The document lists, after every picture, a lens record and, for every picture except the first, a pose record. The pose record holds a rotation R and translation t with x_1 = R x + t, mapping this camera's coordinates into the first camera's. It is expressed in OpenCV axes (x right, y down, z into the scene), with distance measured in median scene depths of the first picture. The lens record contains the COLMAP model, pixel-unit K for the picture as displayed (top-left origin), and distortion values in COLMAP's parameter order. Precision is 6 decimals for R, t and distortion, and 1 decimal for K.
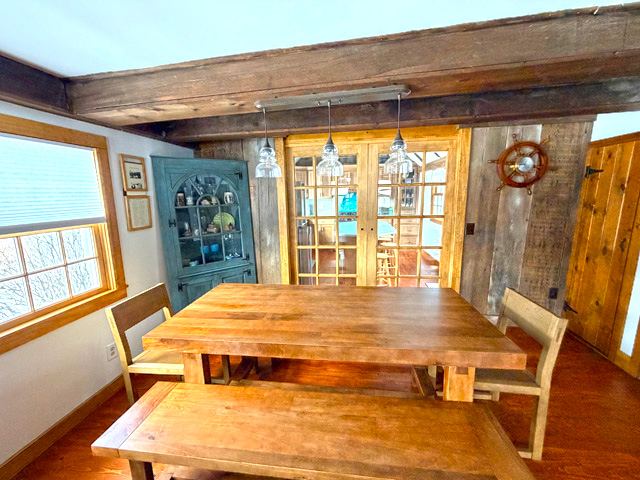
lens RADIAL K [[267.9, 0, 320.0], [0, 267.9, 240.0], [0, 0, 1]] dist [0.024842, 0.000036]
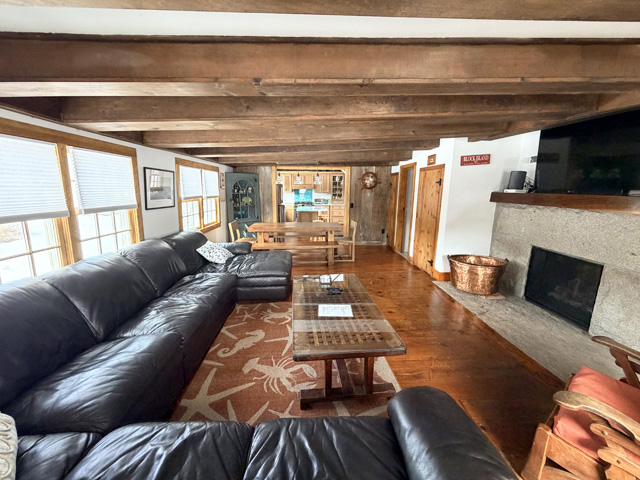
lens RADIAL K [[256.4, 0, 318.4], [0, 256.4, 236.1], [0, 0, 1]] dist [-0.001570, -0.000050]
pose [[0.979501, -0.007969, 0.201283, -0.233861], [0.008882, 0.999954, -0.003632, 0.258151], [-0.201245, 0.005345, 0.979526, -1.305272]]
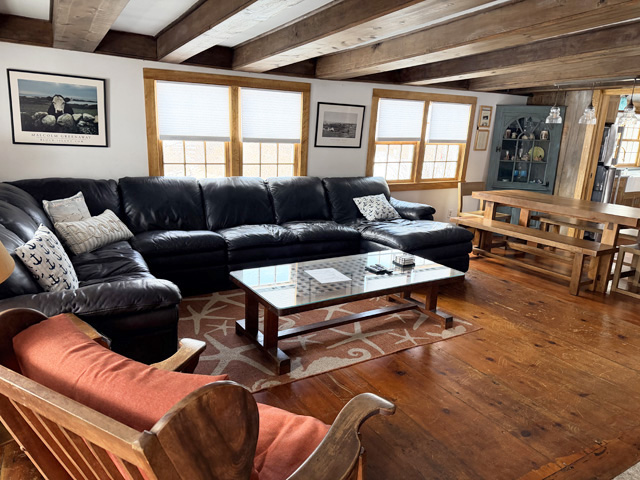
lens RADIAL K [[446.1, 0, 320.0], [0, 446.1, 240.0], [0, 0, 1]] dist [0.033383, -0.004344]
pose [[0.625888, 0.236610, -0.743155, 0.764047], [-0.194434, 0.970121, 0.145120, 0.241860], [0.755288, 0.053666, 0.653193, -1.279243]]
